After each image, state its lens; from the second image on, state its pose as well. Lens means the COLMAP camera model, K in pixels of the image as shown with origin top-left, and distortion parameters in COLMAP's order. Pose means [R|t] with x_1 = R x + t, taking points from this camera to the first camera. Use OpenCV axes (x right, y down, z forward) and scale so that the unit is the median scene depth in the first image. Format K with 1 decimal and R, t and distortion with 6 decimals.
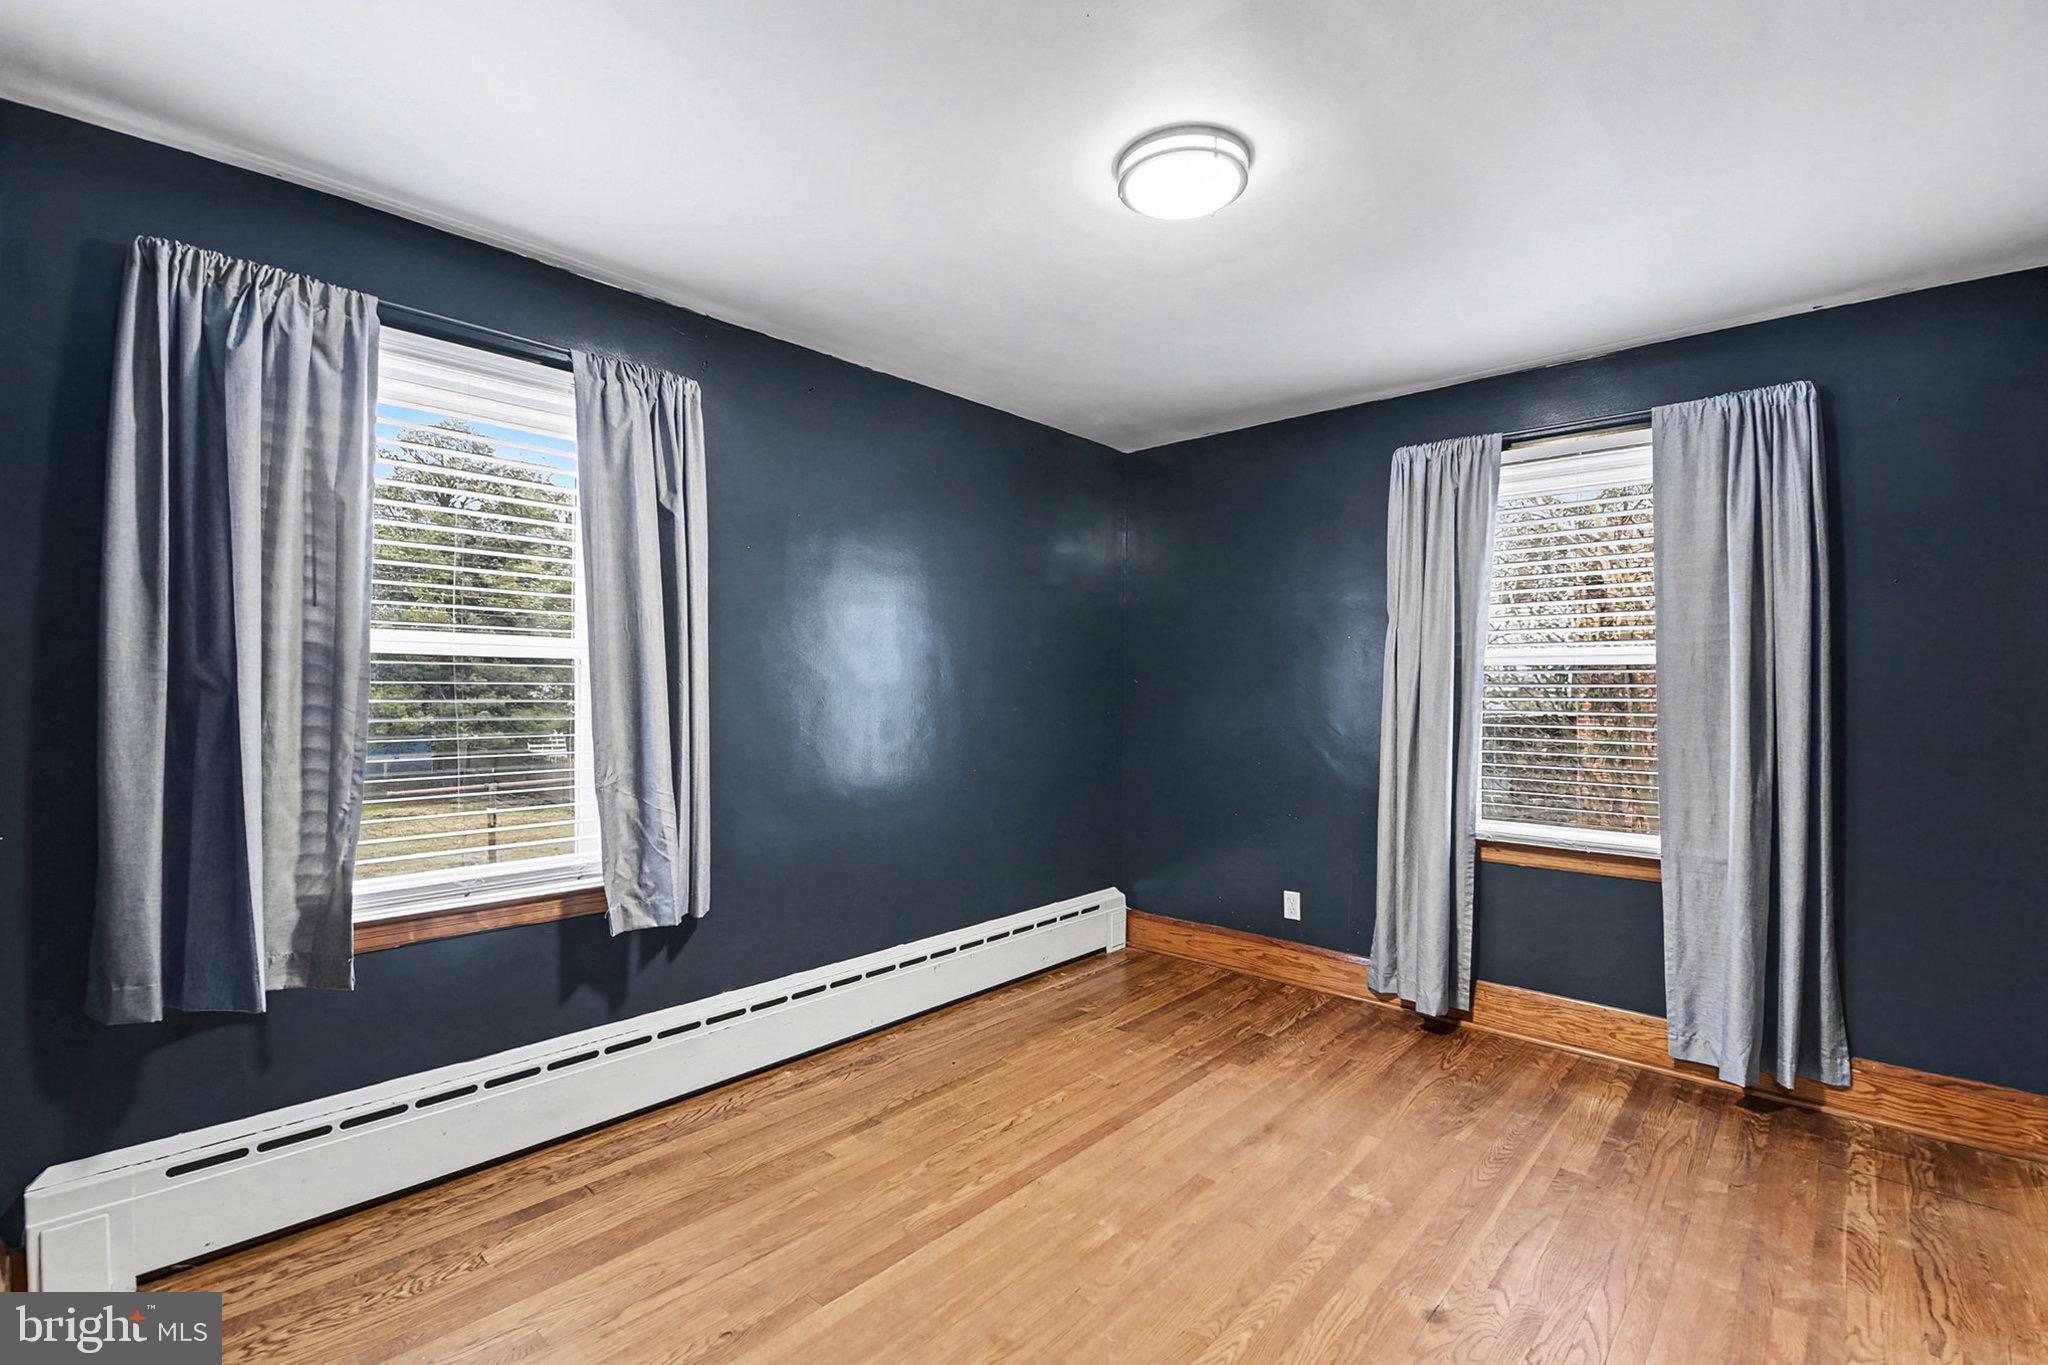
lens RADIAL K [[910.1, 0, 1030.0], [0, 910.1, 692.8], [0, 0, 1]] dist [0.000897, -0.012339]
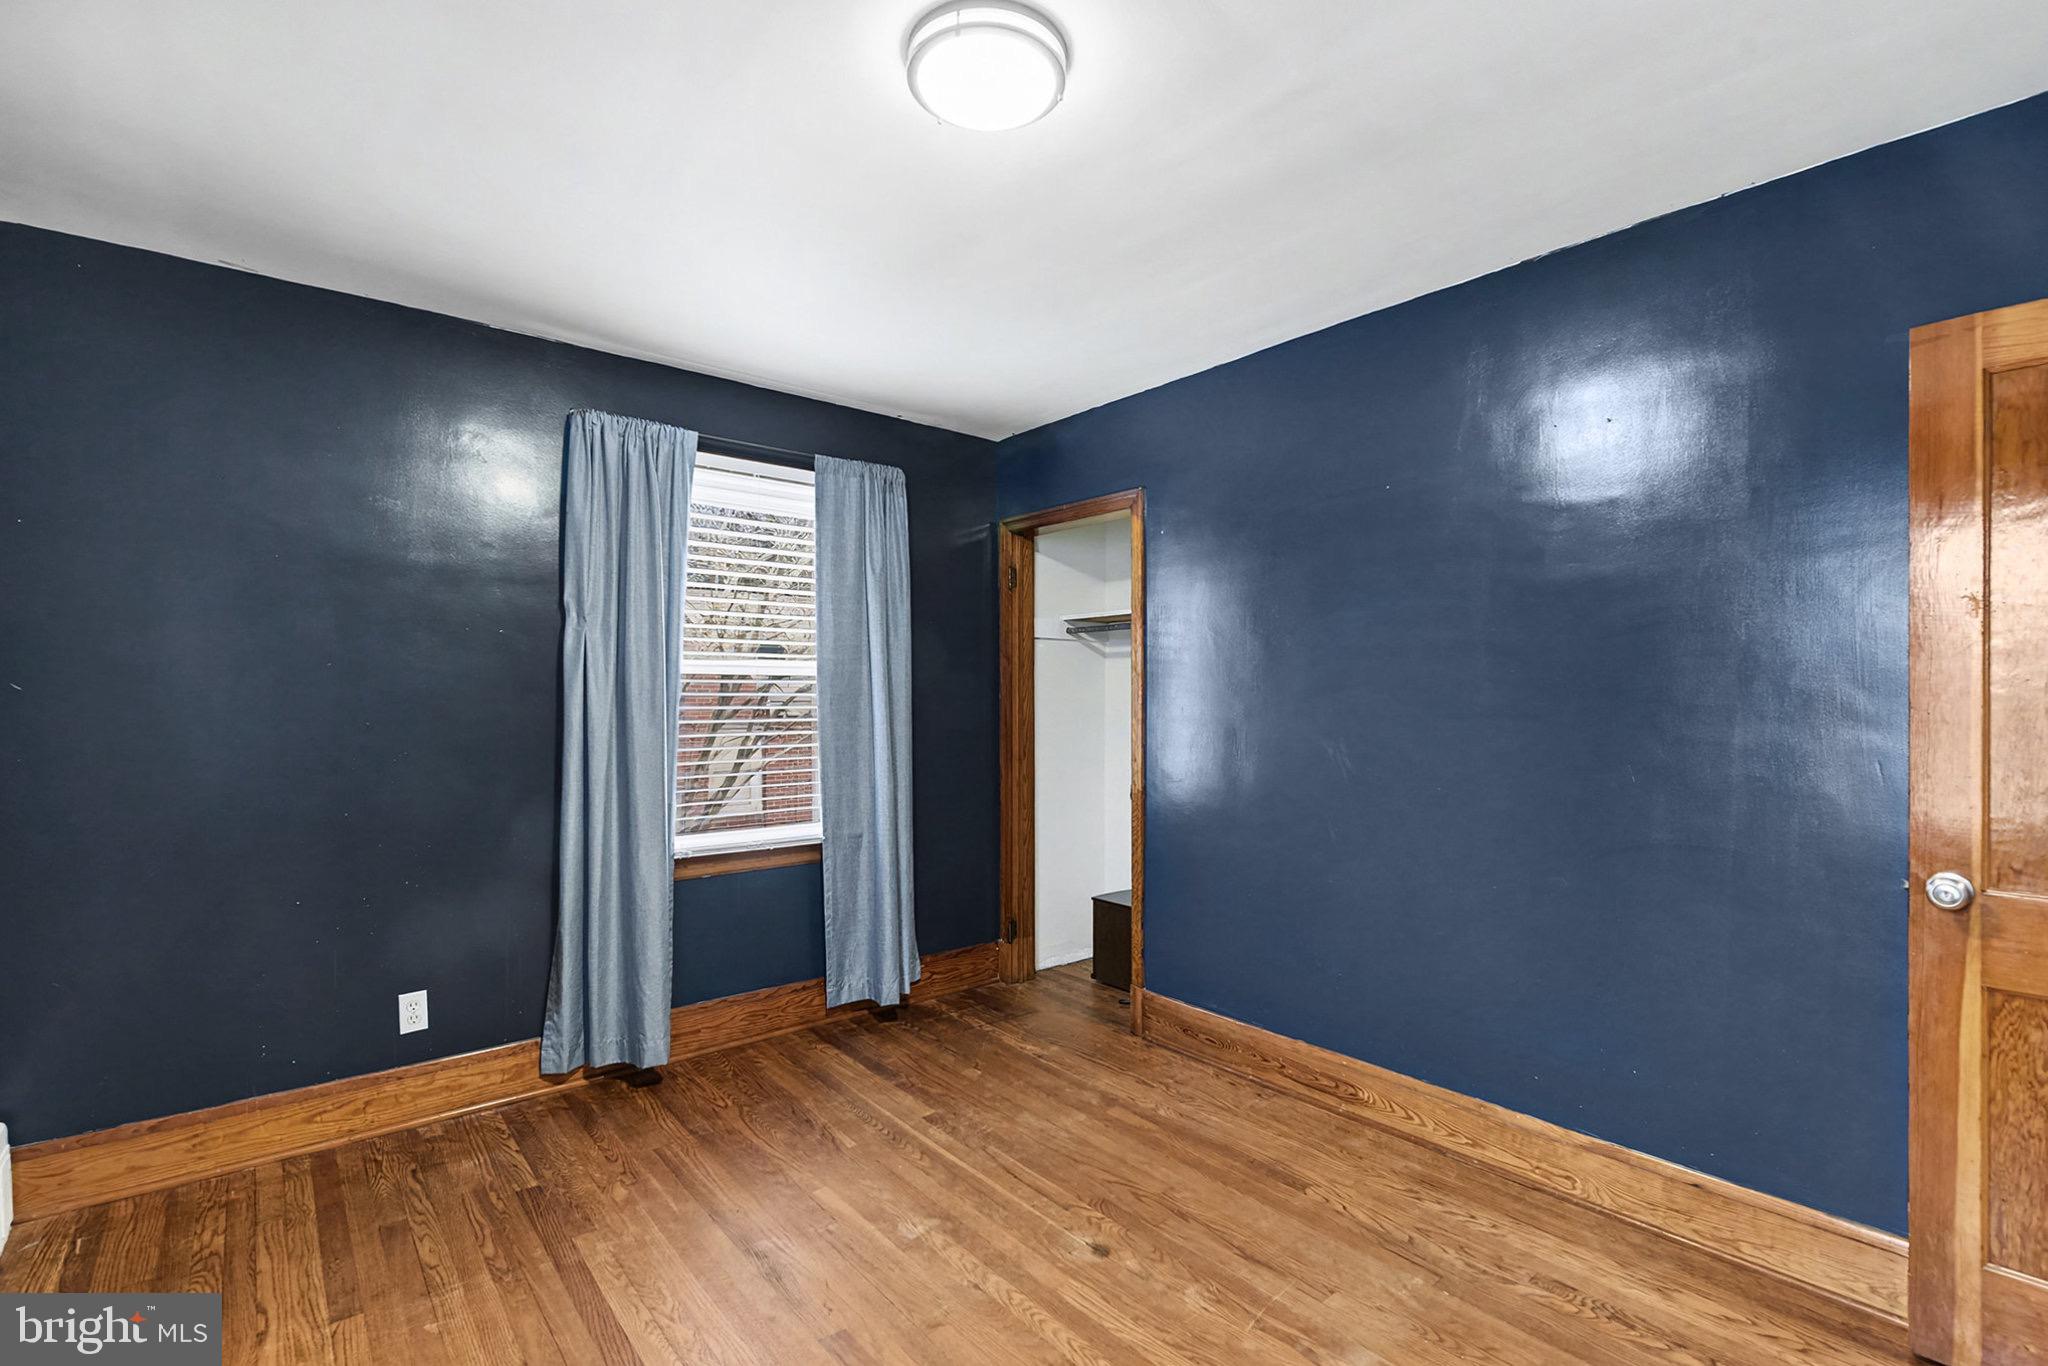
lens RADIAL K [[910.1, 0, 1030.0], [0, 910.1, 693.3], [0, 0, 1]] dist [0.000897, -0.012339]
pose [[0.140980, -0.005607, 0.989997, -0.431891], [0.006353, 0.999968, 0.004759, -0.013108], [-0.989992, 0.005619, 0.141011, 0.571073]]
